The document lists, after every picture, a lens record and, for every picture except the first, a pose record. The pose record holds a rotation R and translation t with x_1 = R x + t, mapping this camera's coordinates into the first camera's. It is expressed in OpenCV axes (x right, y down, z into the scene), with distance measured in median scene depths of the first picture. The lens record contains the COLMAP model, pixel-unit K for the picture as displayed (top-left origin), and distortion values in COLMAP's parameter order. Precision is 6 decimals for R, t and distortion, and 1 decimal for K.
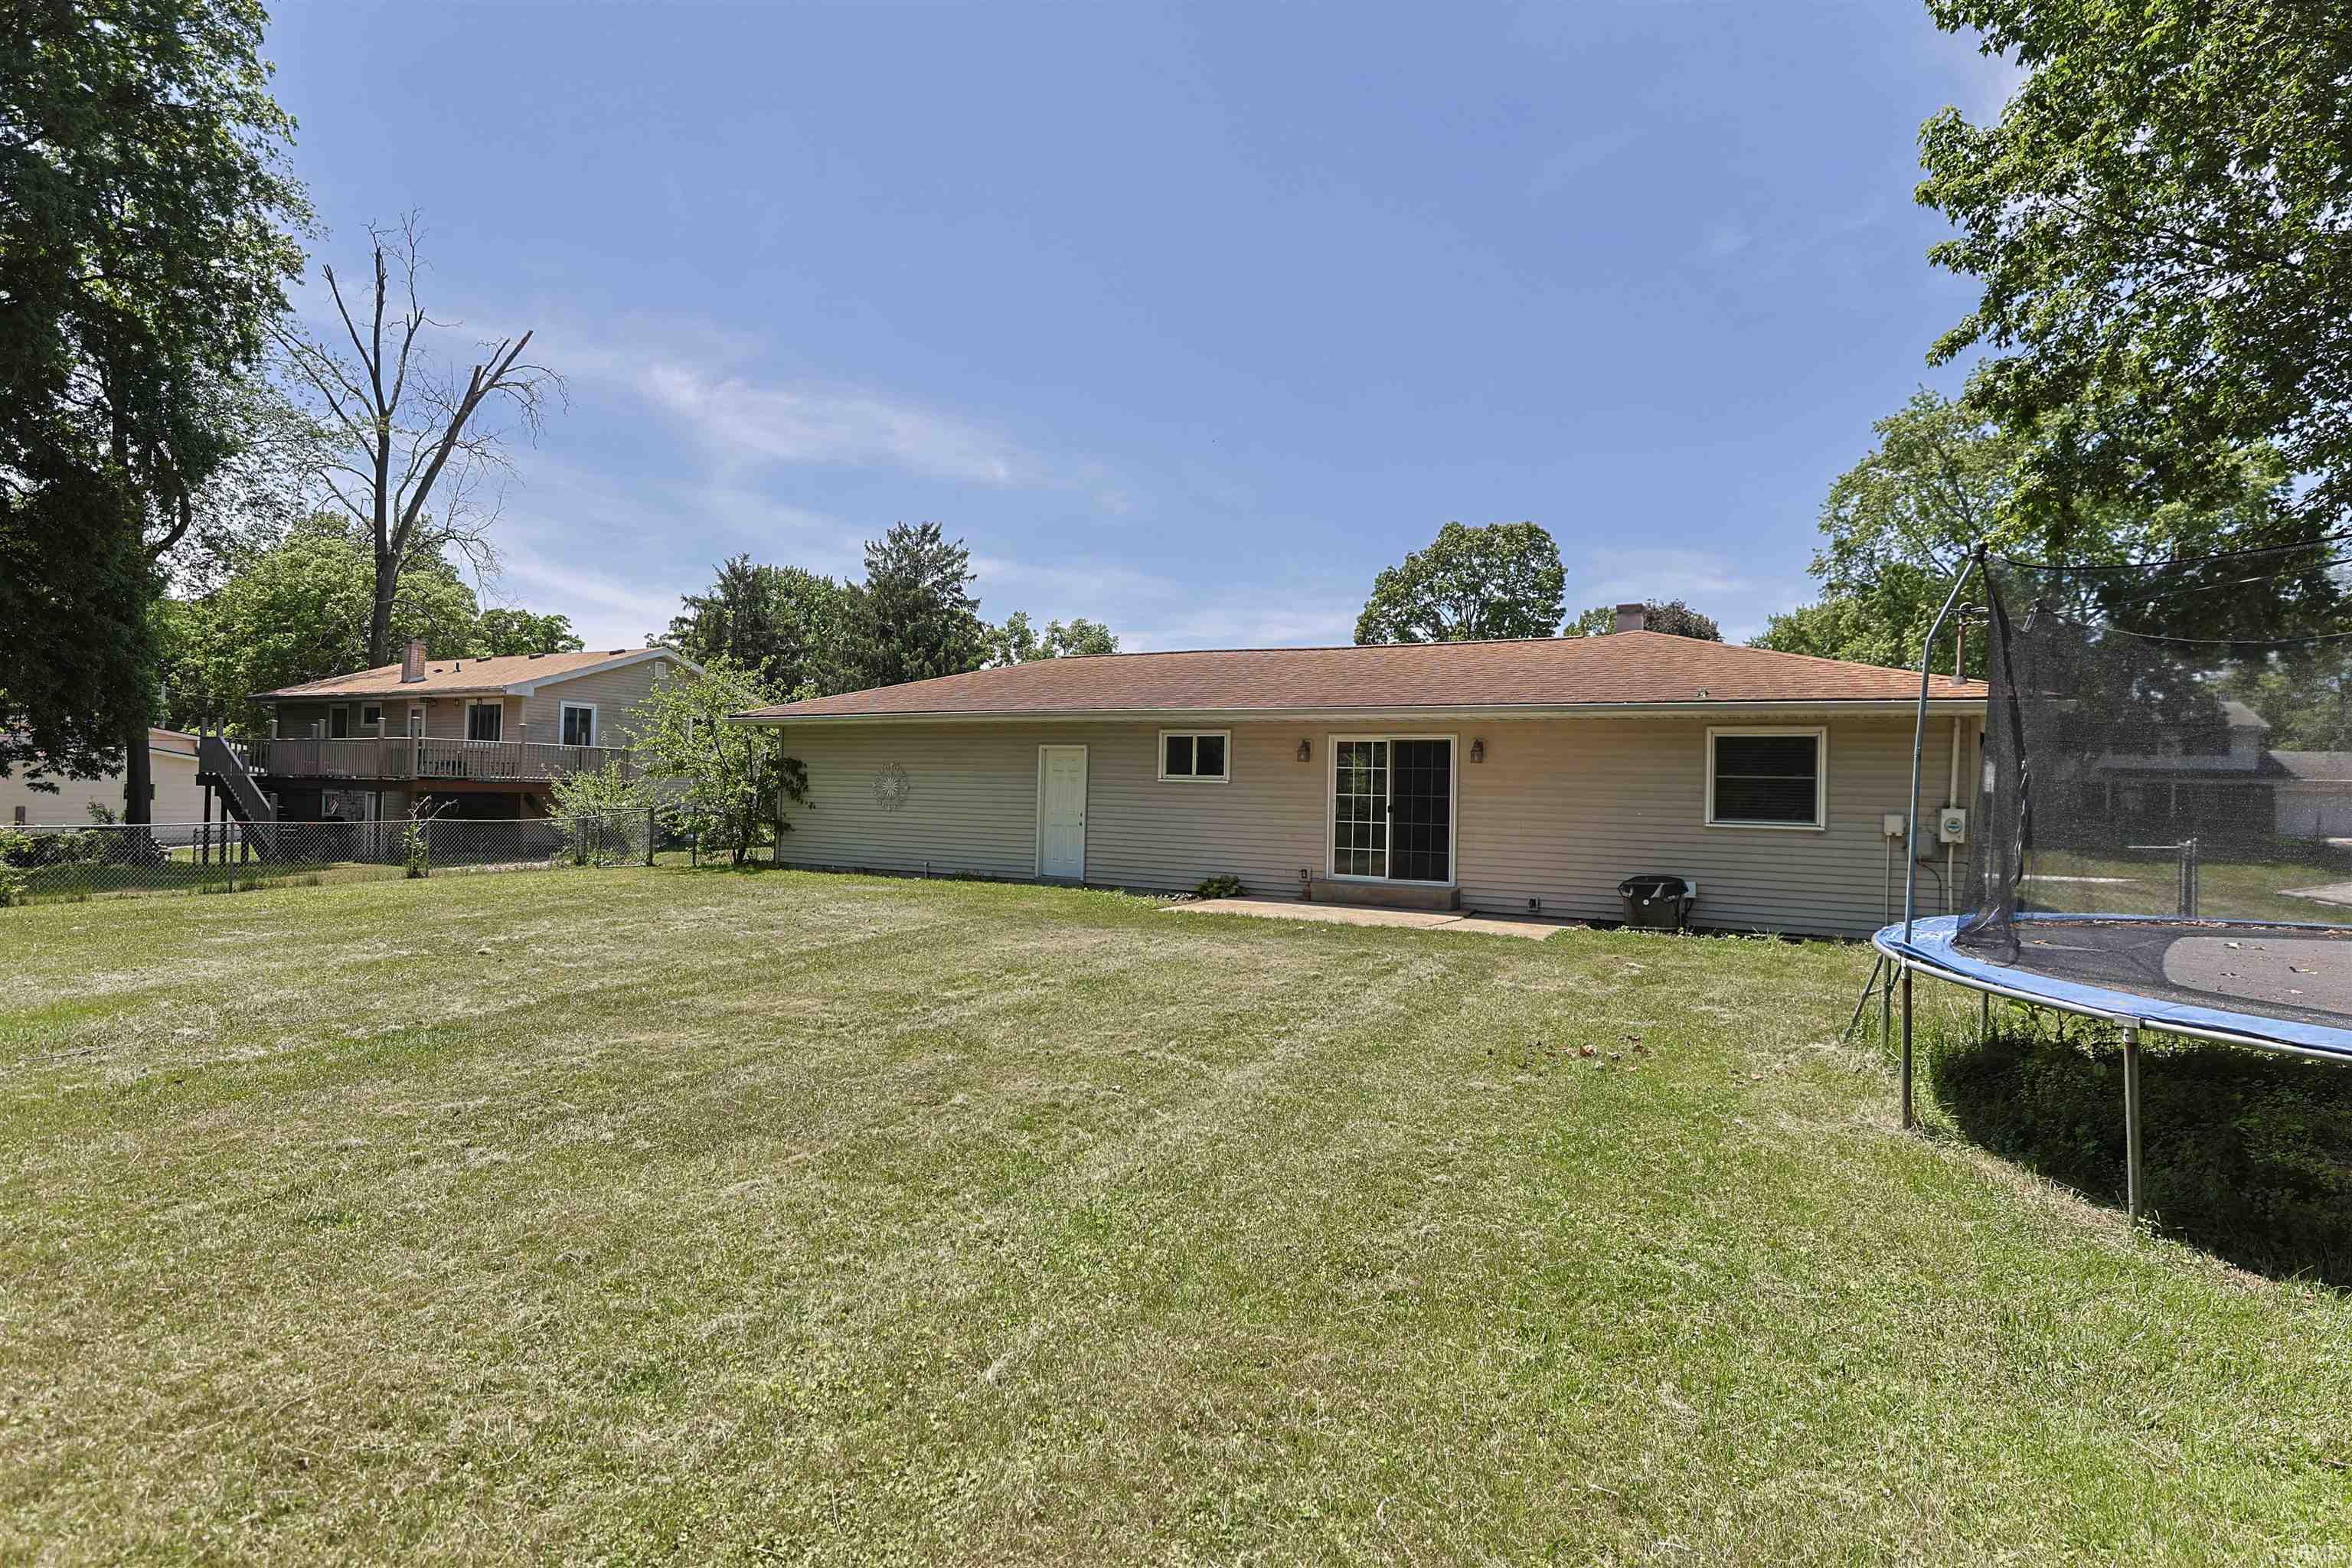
lens RADIAL K [[1142.1, 0, 1184.6], [0, 1142.1, 774.6], [0, 0, 1]] dist [-0.022630, 0.014614]
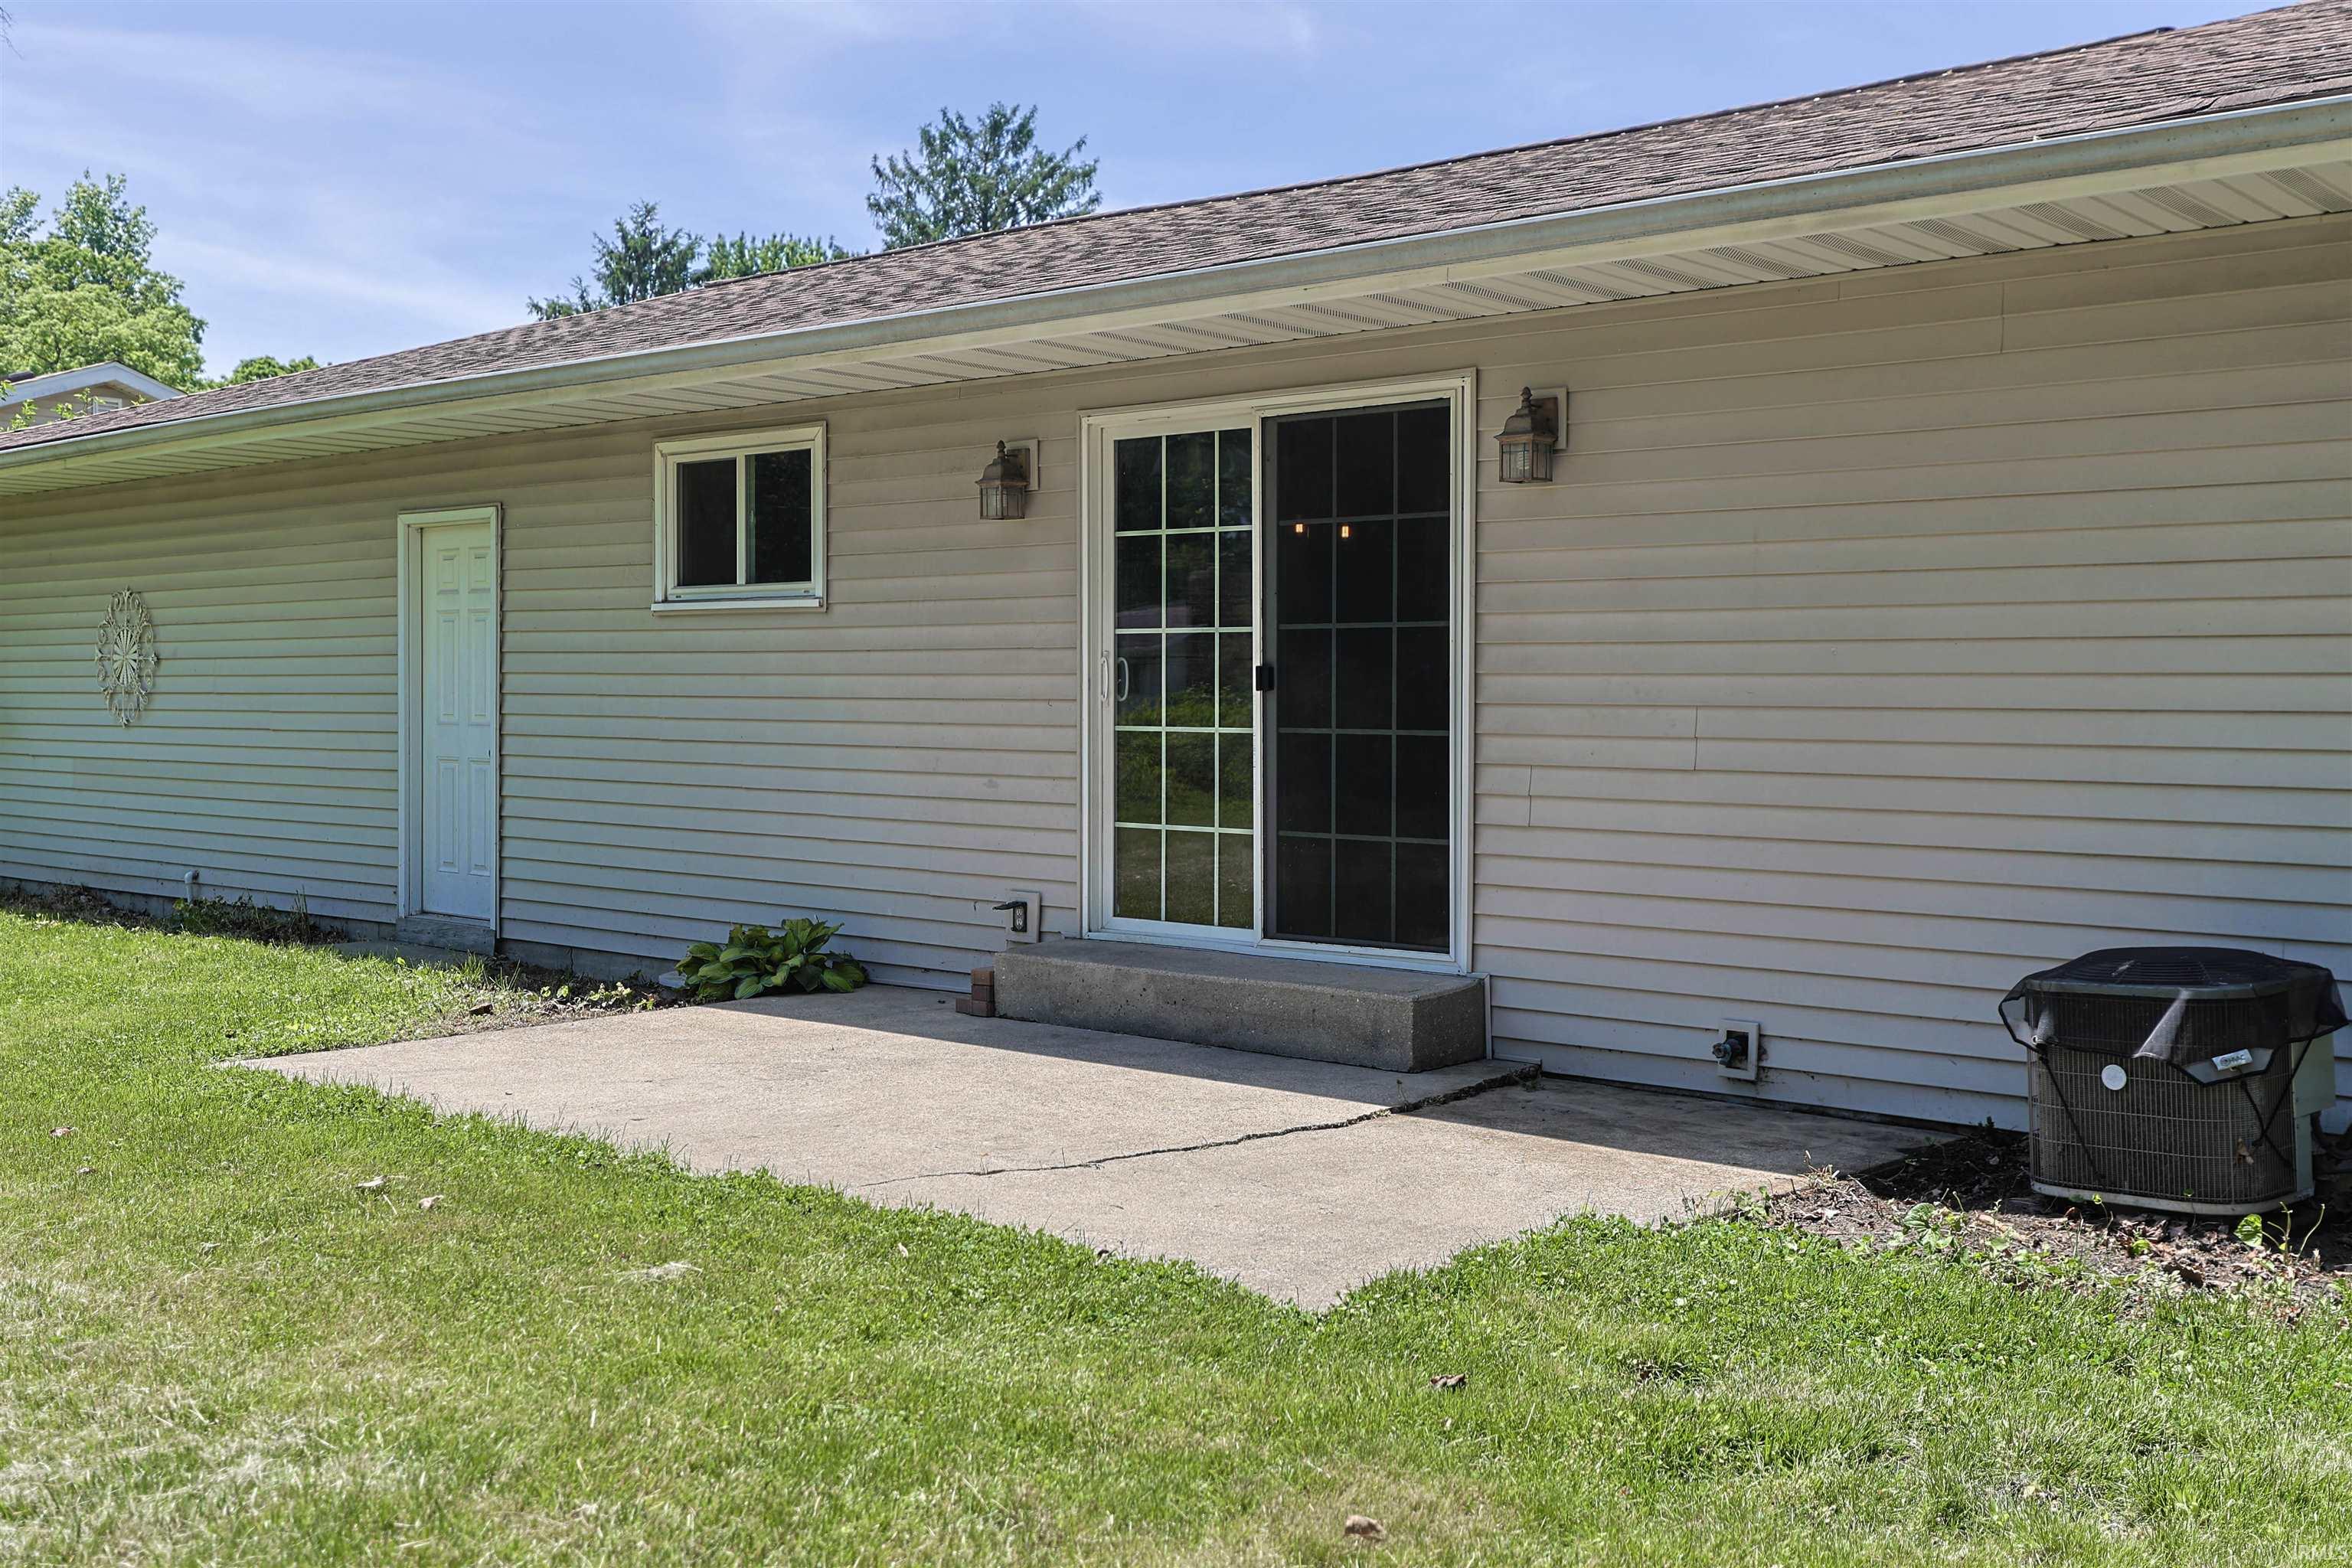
lens RADIAL K [[2365.5, 0, 1176.0], [0, 2365.5, 784.0], [0, 0, 1]] dist [0.015661, 0.010112]
pose [[0.974591, -0.013126, -0.223605, 0.273107], [0.024626, 0.998509, 0.048717, 0.026652], [0.222632, -0.052986, 0.973462, 0.439370]]
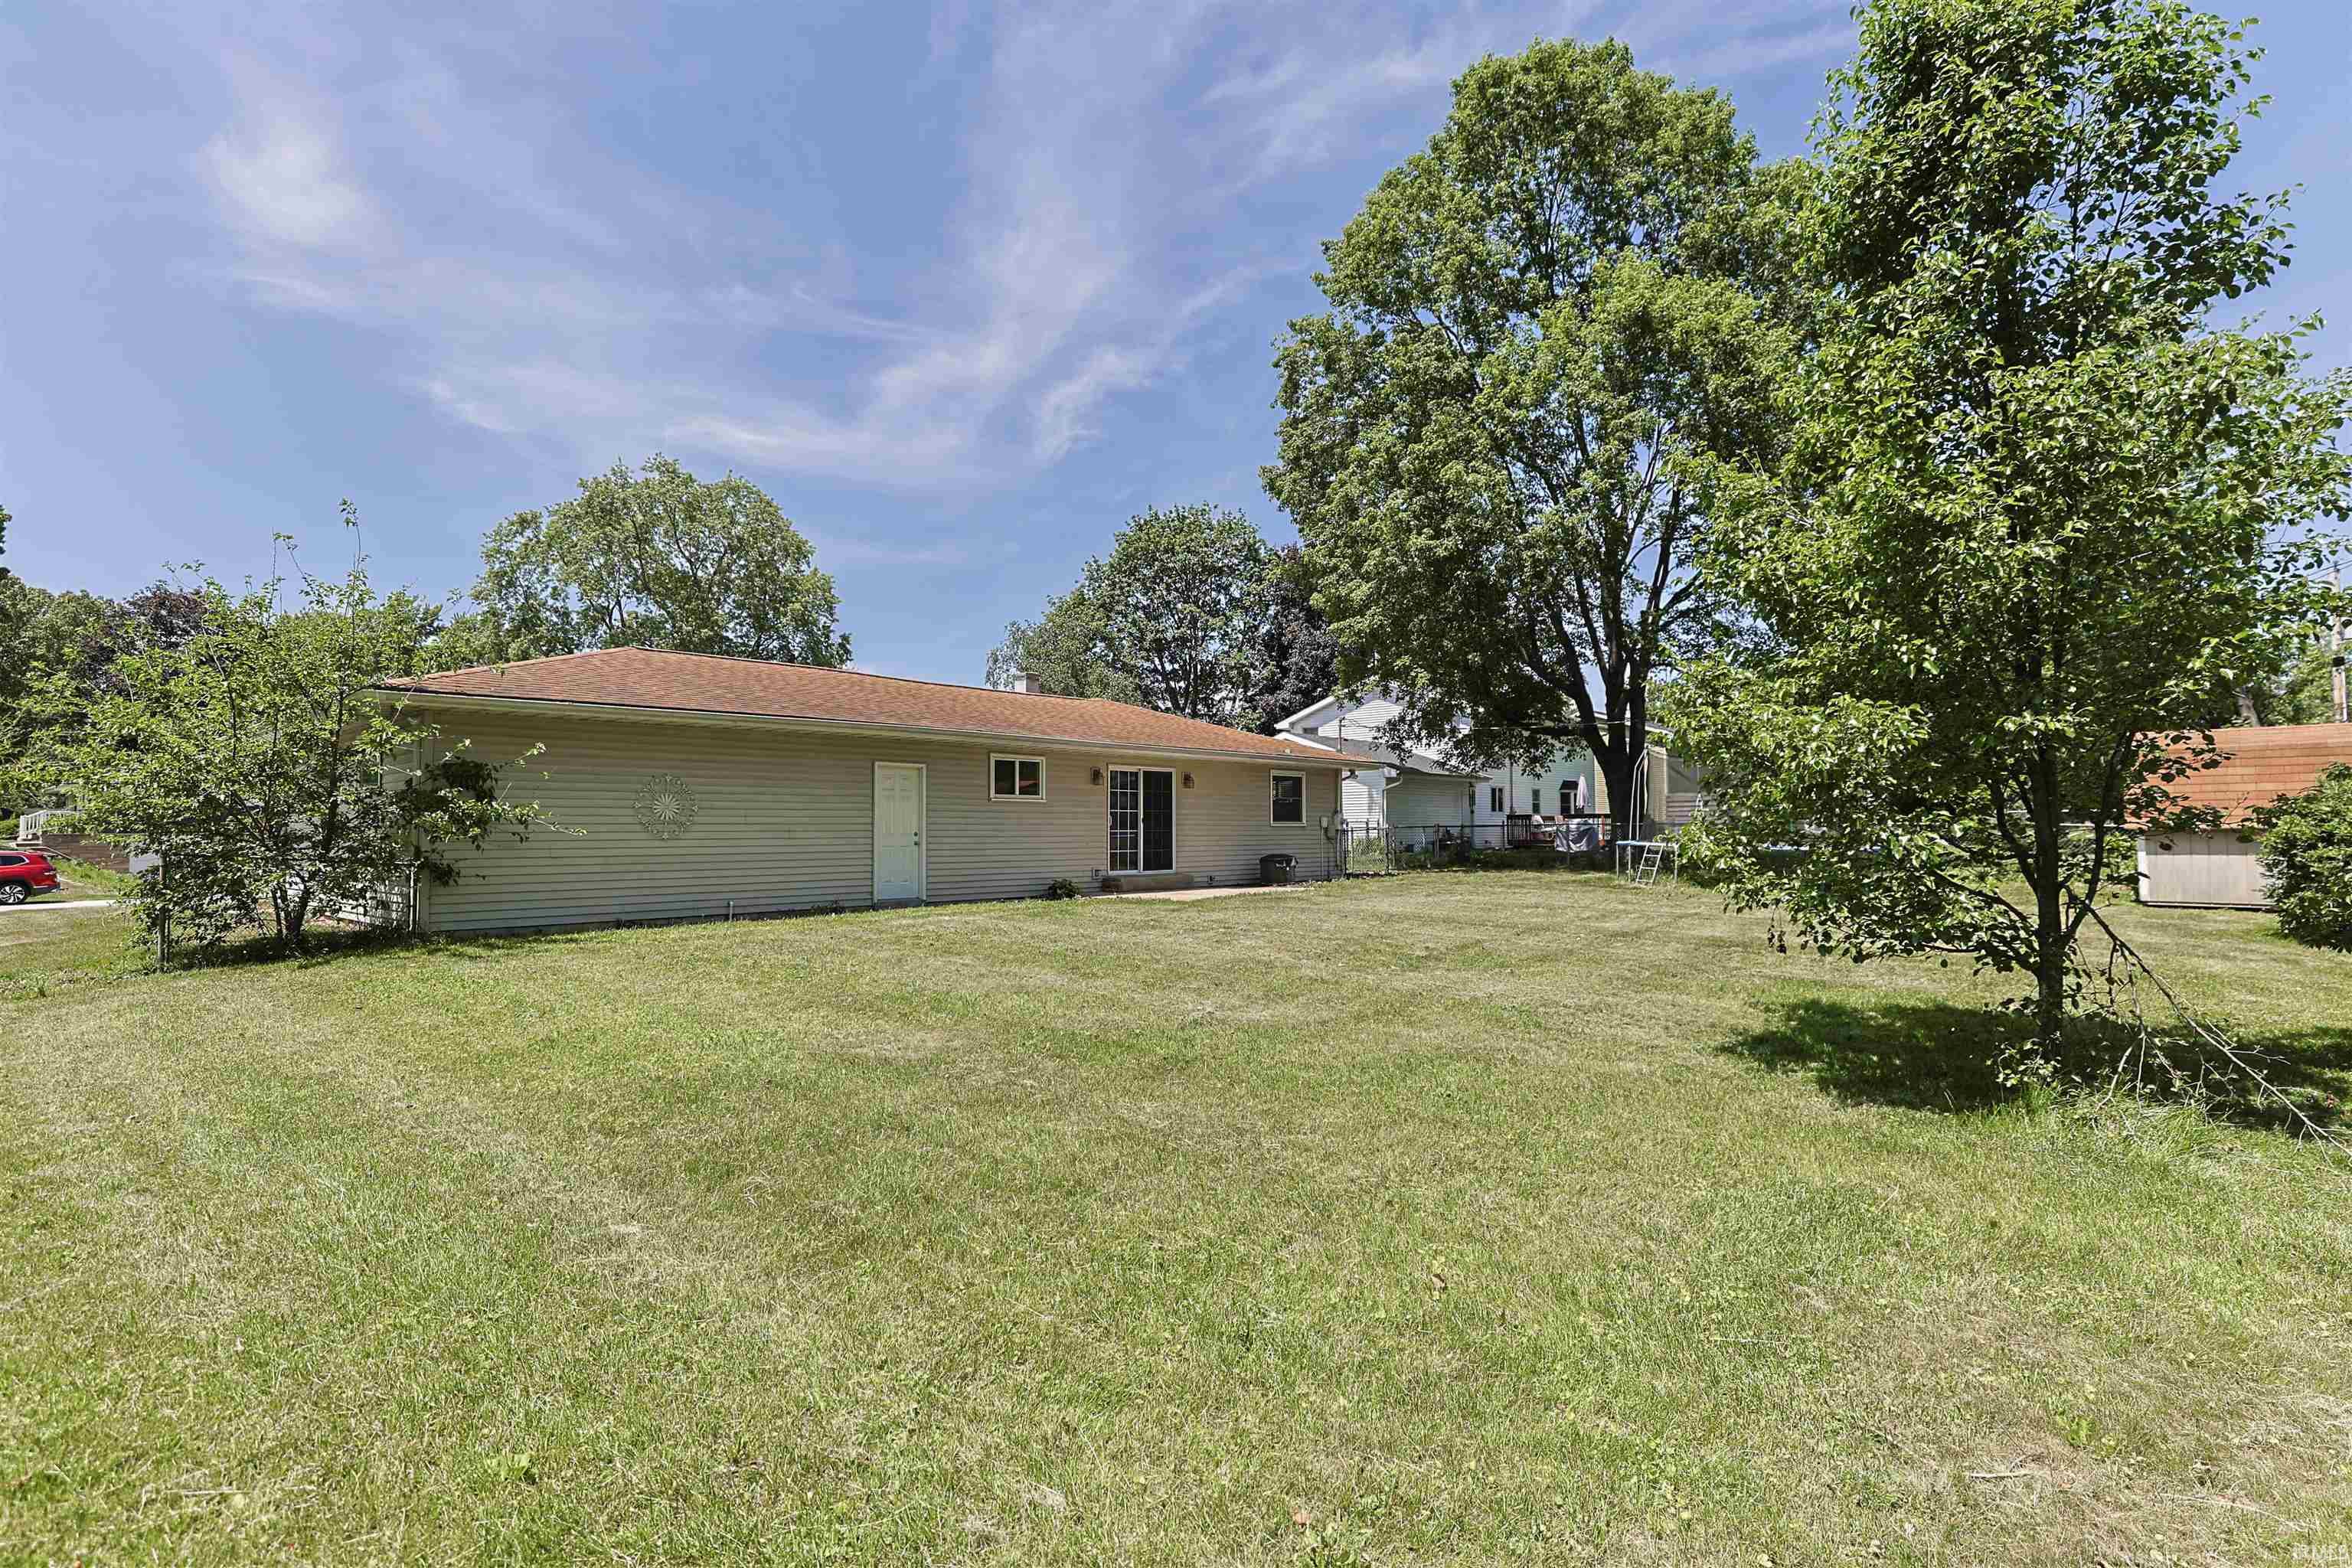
lens RADIAL K [[1142.1, 0, 1184.6], [0, 1142.1, 774.6], [0, 0, 1]] dist [-0.022630, 0.014614]
pose [[0.220429, 0.009573, 0.975356, -1.127332], [-0.025219, 0.999673, -0.004112, -0.020143], [-0.975077, -0.023691, 0.220598, 0.618857]]
